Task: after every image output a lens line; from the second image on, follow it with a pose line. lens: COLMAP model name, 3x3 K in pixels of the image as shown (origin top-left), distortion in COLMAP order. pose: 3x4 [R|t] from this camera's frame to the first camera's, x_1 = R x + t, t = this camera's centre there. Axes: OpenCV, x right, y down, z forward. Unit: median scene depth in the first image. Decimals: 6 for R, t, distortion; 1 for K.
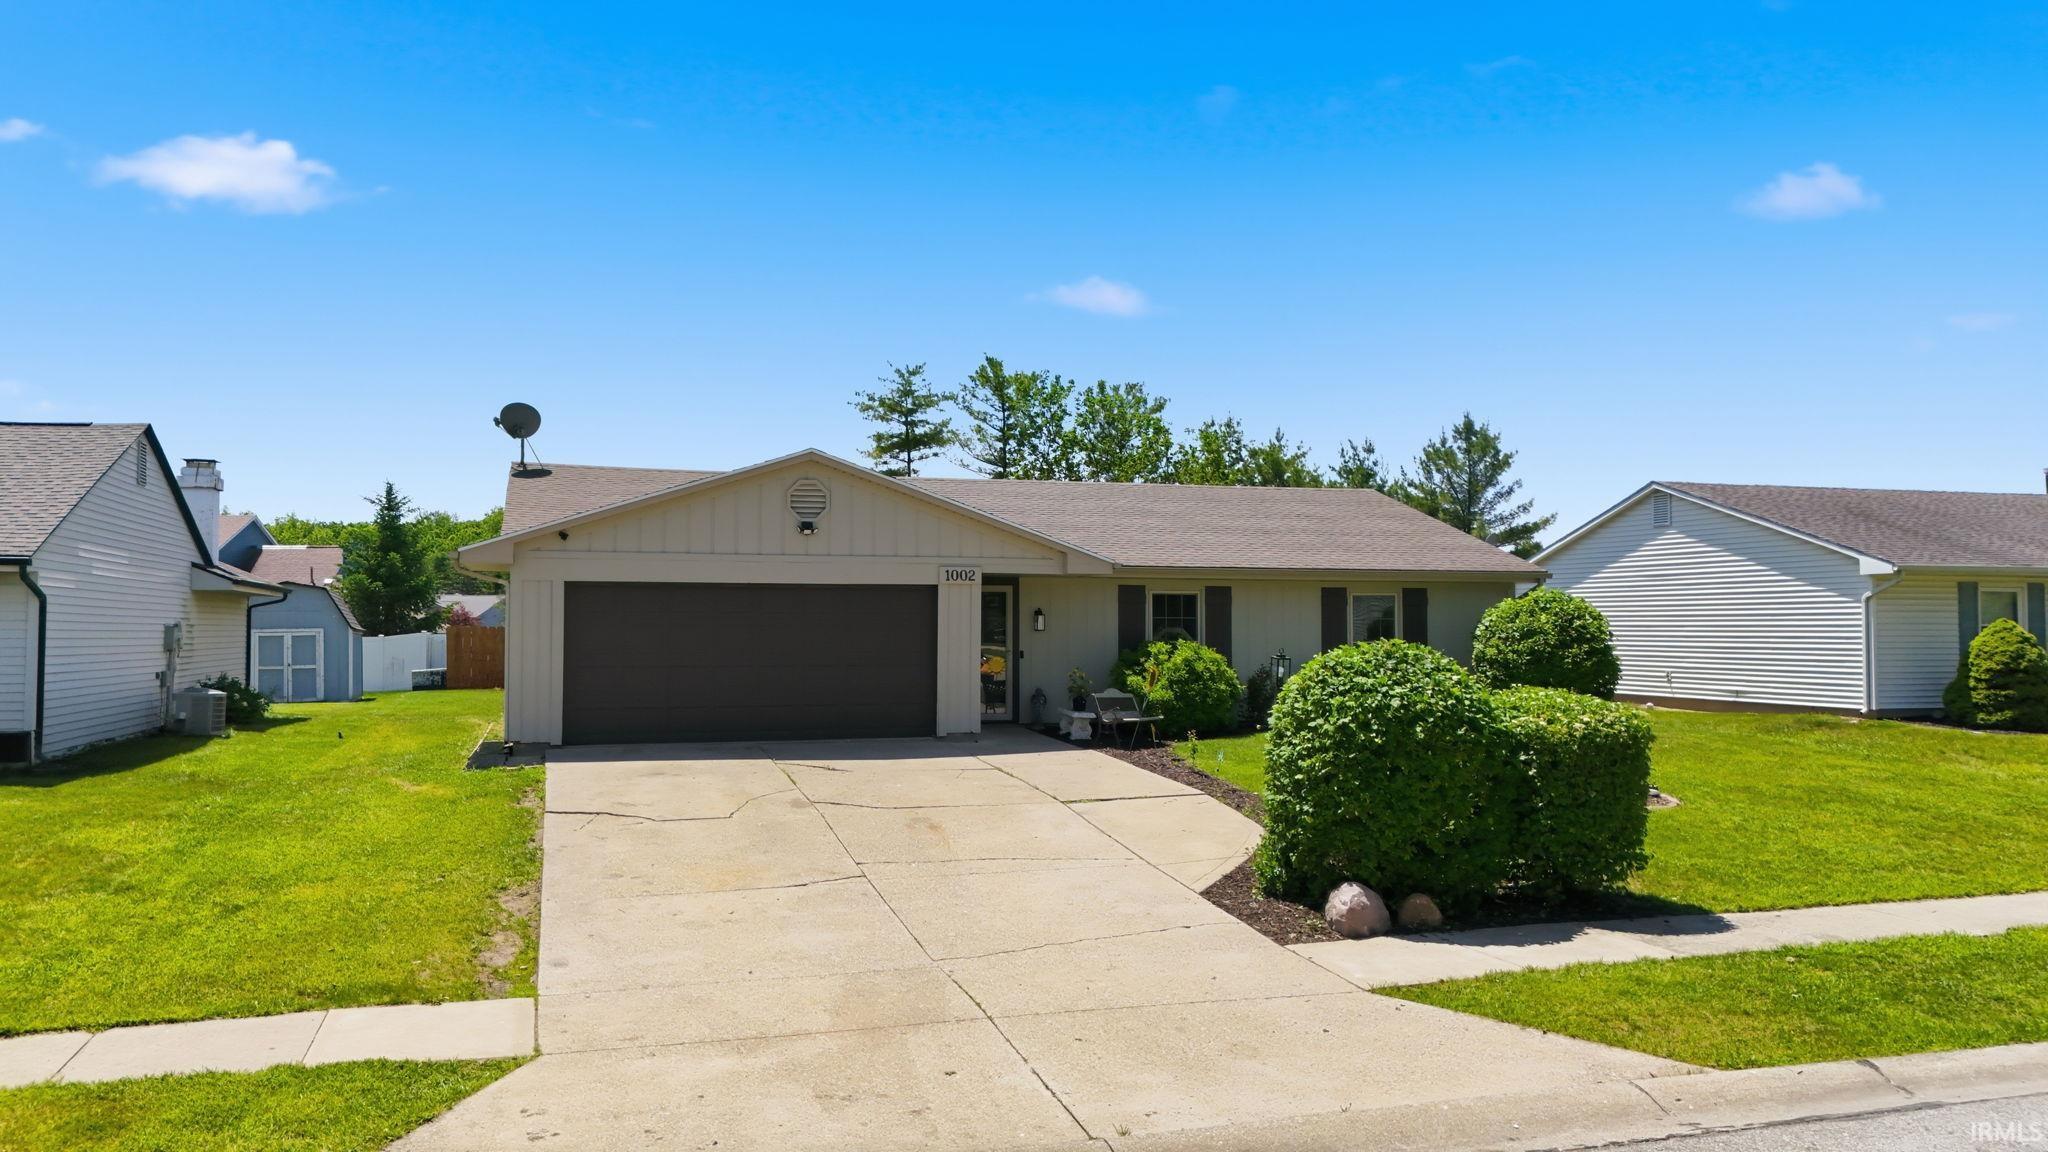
lens RADIAL K [[1524.0, 0, 1024.0], [0, 1524.0, 576.0], [0, 0, 1]] dist [0.094281, -0.125655]
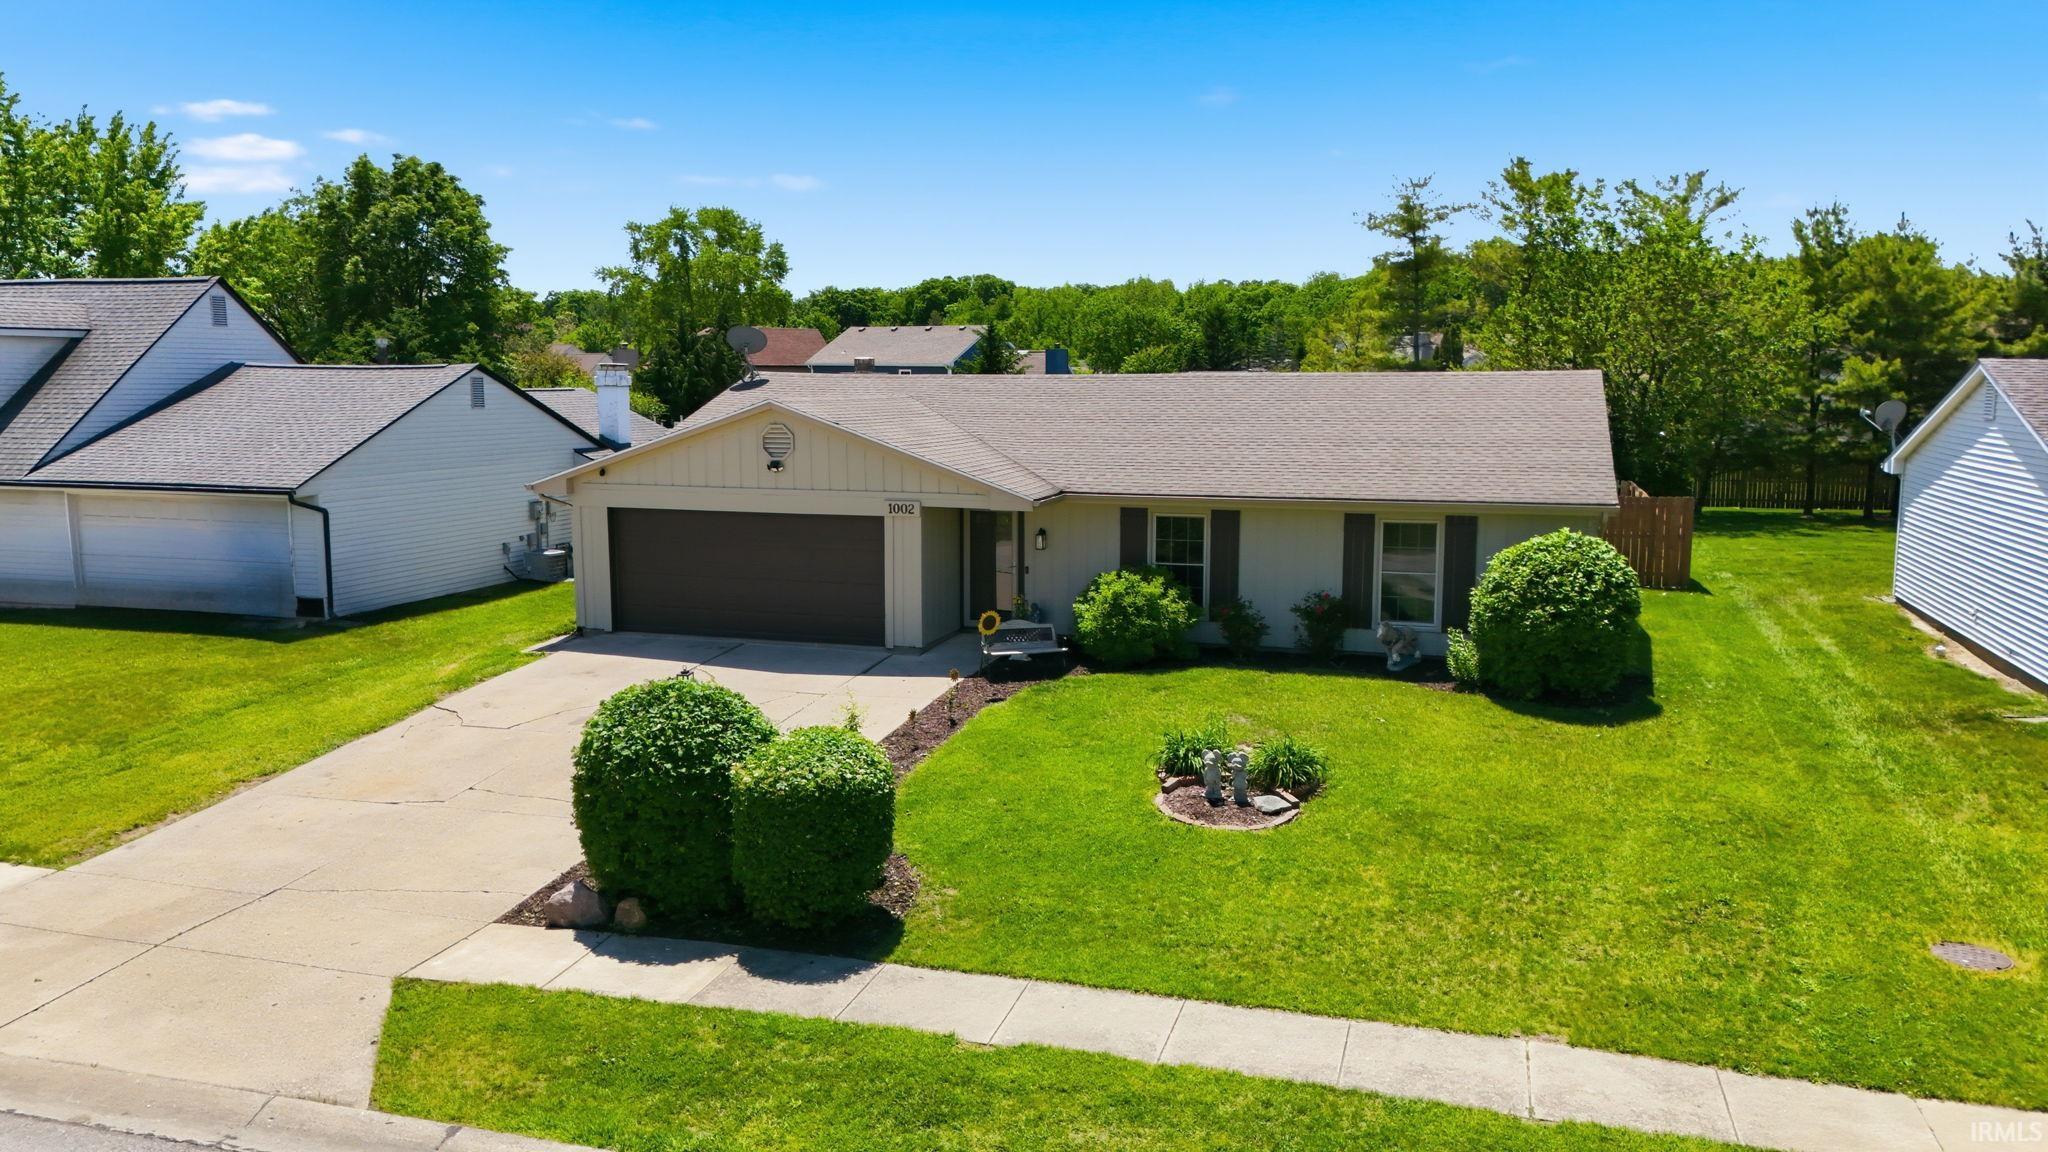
lens RADIAL K [[1524.0, 0, 1024.0], [0, 1524.0, 576.0], [0, 0, 1]] dist [0.094281, -0.125655]
pose [[0.822236, 0.076611, -0.563967, 0.671995], [0.020399, 0.986295, 0.163723, -0.133970], [0.568781, -0.146124, 0.809405, 0.137485]]
